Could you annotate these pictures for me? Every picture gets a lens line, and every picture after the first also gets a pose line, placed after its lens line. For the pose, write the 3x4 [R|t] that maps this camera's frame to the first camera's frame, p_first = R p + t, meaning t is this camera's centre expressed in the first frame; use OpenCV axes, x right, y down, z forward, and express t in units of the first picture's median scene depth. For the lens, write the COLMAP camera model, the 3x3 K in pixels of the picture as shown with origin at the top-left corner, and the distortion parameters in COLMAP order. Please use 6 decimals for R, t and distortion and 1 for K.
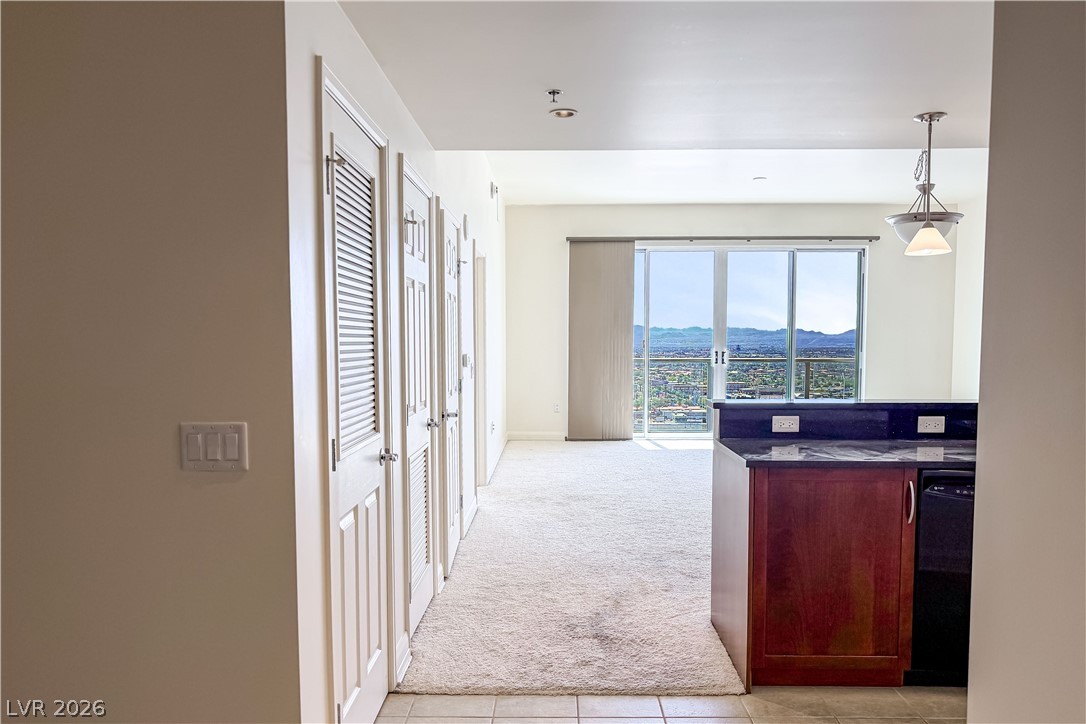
lens RADIAL K [[800.7, 0, 545.9], [0, 800.7, 393.1], [0, 0, 1]] dist [-0.000075, -0.005722]
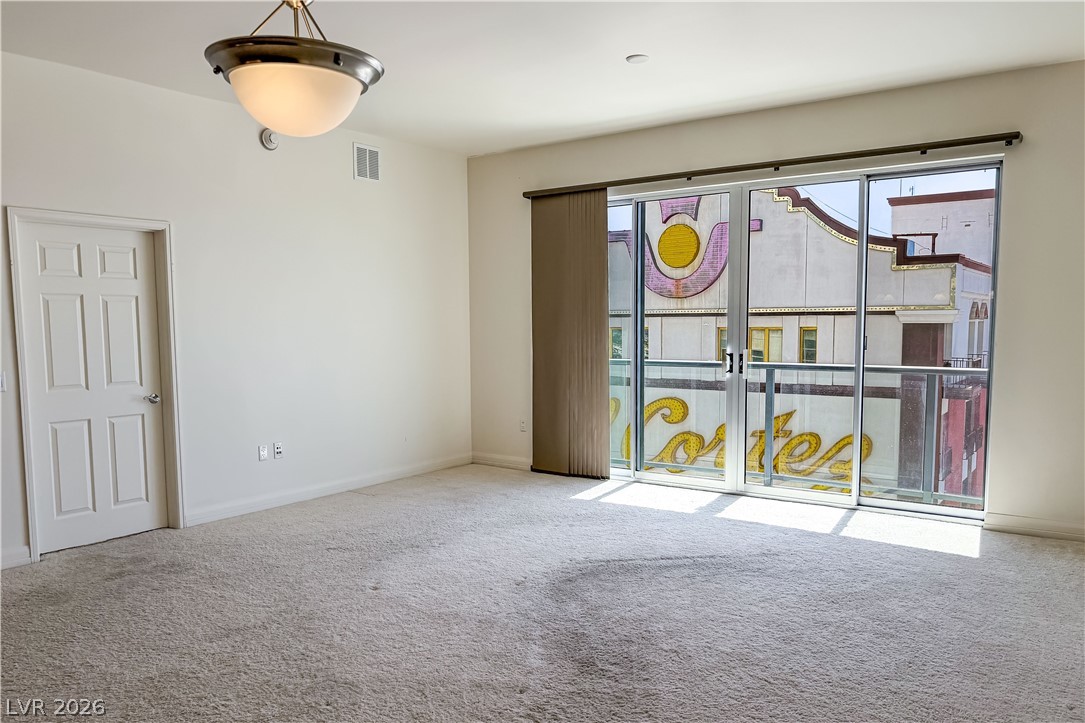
lens RADIAL K [[815.7, 0, 546.6], [0, 815.7, 398.8], [0, 0, 1]] dist [0.002499, 0.000489]
pose [[0.820822, 0.048964, -0.569081, 0.464243], [-0.034163, 0.998744, 0.036656, -0.035180], [0.570161, -0.010647, 0.821464, 0.395688]]
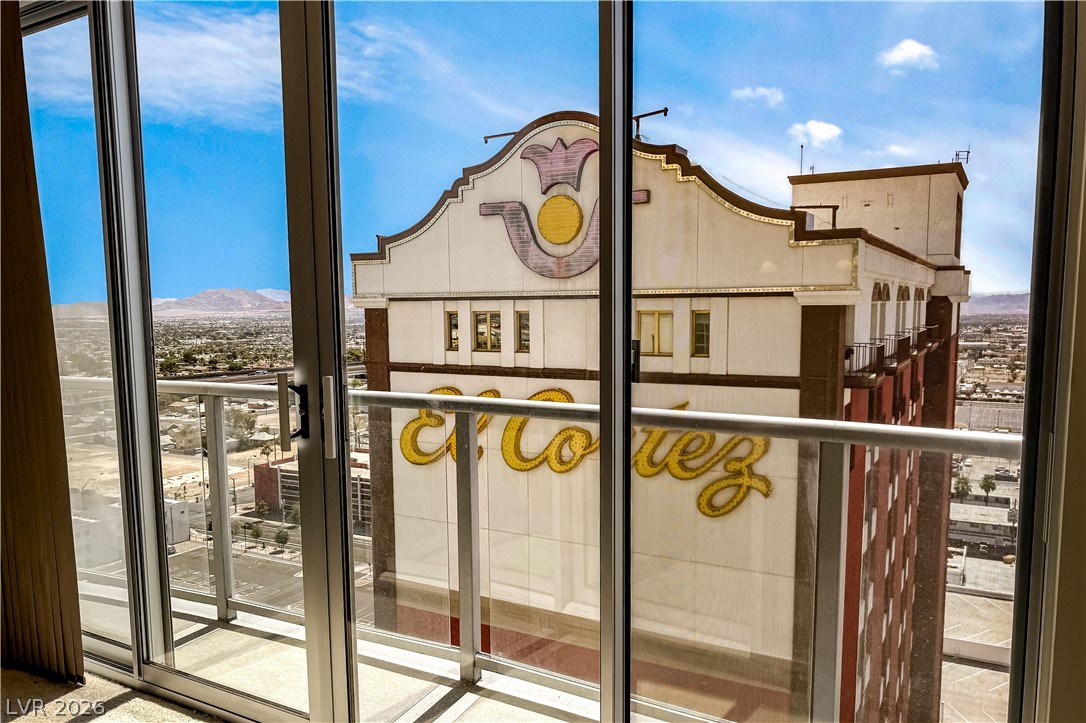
lens RADIAL K [[800.7, 0, 545.9], [0, 800.7, 392.6], [0, 0, 1]] dist [-0.000075, -0.005722]
pose [[0.872216, 0.045450, -0.487005, 0.388636], [-0.025320, 0.998534, 0.047840, -0.063100], [0.488465, -0.029396, 0.872088, 0.841900]]
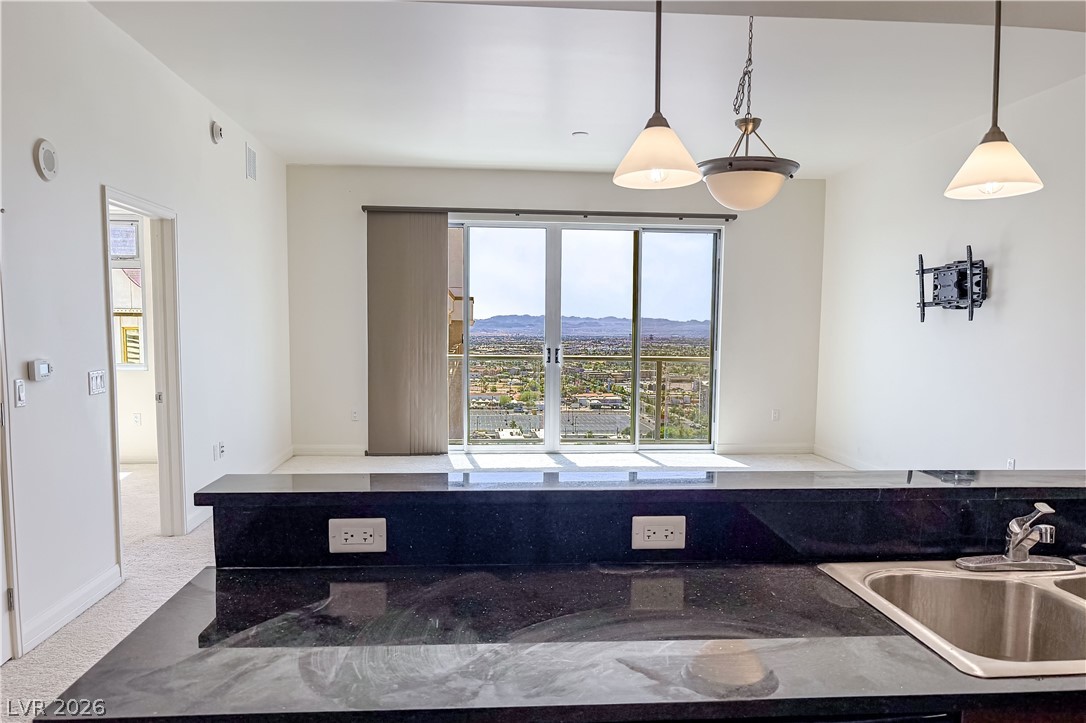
lens RADIAL K [[779.2, 0, 546.3], [0, 779.2, 394.4], [0, 0, 1]] dist [-0.003996, -0.001366]
pose [[0.994743, 0.001691, 0.102394, 0.128076], [-0.003561, 0.999830, 0.018080, -0.018554], [-0.102346, -0.018349, 0.994580, 0.188803]]
